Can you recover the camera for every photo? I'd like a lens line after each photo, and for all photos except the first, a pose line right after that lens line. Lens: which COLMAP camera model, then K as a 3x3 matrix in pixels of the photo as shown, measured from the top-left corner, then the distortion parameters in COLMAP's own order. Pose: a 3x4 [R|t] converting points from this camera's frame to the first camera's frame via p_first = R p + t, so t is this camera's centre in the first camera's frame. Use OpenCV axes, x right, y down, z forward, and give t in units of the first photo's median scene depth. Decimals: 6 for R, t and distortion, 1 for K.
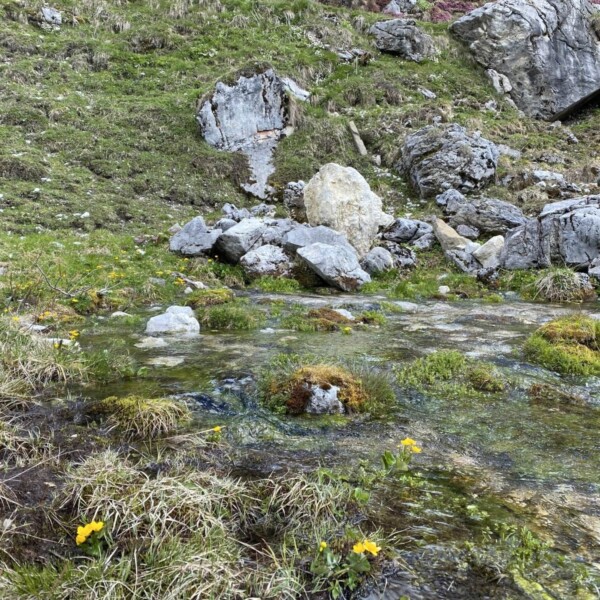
lens RADIAL K [[618.7, 0, 300.0], [0, 618.7, 300.0], [0, 0, 1]] dist [0.109348, -0.260024]
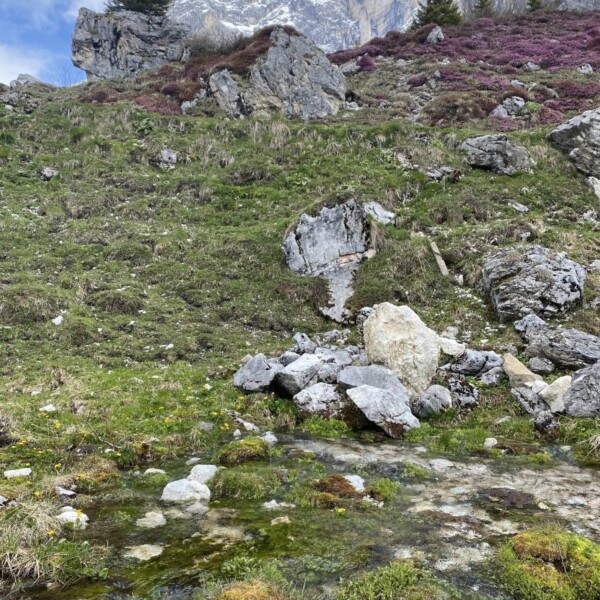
lens RADIAL K [[618.7, 0, 300.0], [0, 618.7, 300.0], [0, 0, 1]] dist [0.109348, -0.260024]
pose [[0.974174, -0.010122, -0.225572, 0.108107], [-0.017202, 0.992765, -0.118835, -0.075527], [0.225143, 0.119646, 0.966952, -0.017870]]
